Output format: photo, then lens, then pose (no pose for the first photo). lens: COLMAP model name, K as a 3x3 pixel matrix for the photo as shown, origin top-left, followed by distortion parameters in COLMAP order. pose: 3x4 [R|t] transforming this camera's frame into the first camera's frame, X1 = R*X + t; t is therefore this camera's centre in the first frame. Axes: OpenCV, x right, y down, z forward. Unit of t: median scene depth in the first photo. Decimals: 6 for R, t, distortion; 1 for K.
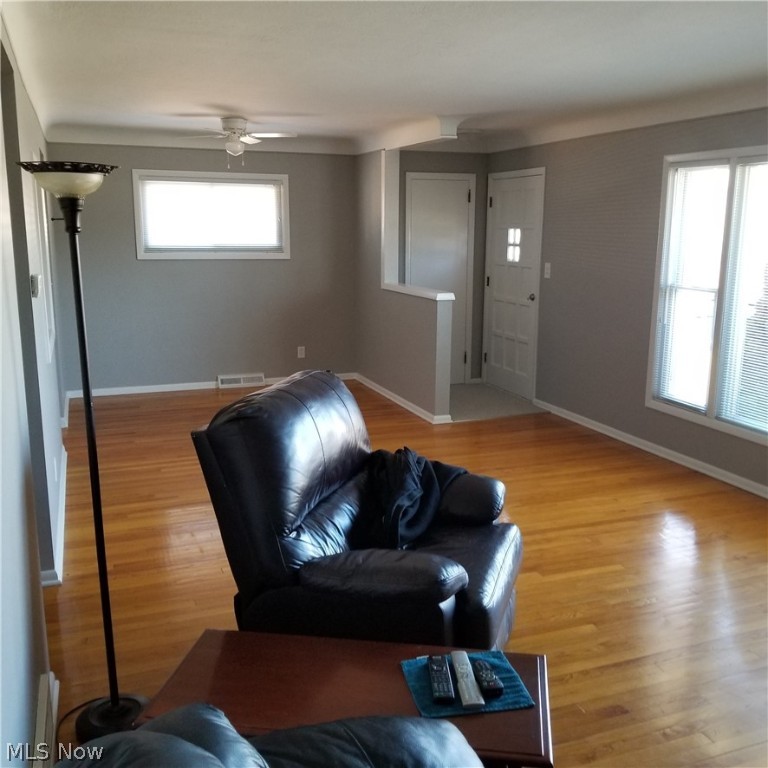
lens RADIAL K [[791.6, 0, 385.4], [0, 791.6, 379.5], [0, 0, 1]] dist [0.141550, -0.269699]
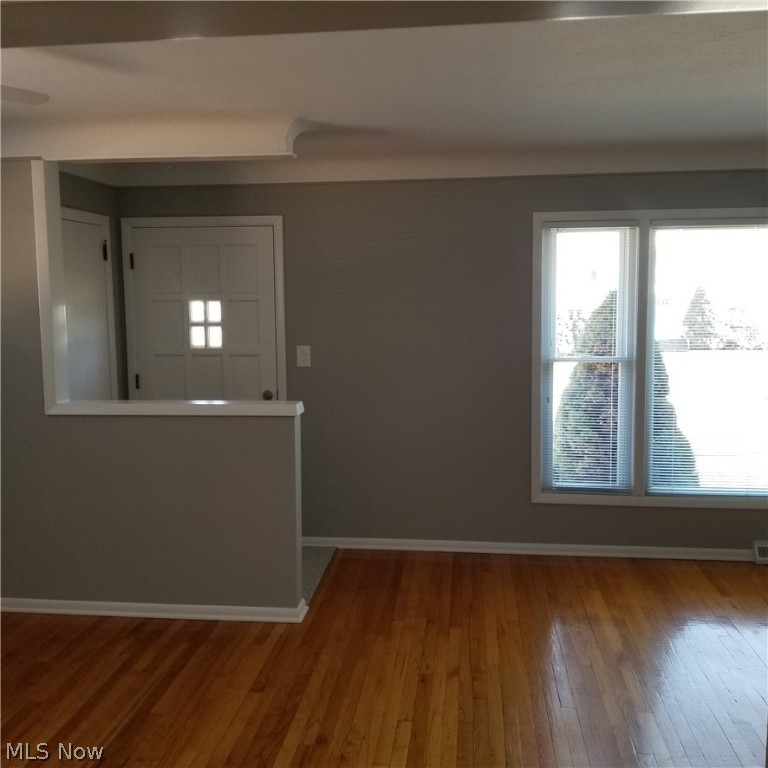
lens RADIAL K [[791.6, 0, 385.4], [0, 791.6, 379.5], [0, 0, 1]] dist [0.141550, -0.269699]
pose [[0.466602, -0.101535, 0.878620, -0.394881], [0.183427, 0.982900, 0.016175, -0.113858], [-0.865238, 0.153615, 0.477248, 0.595374]]
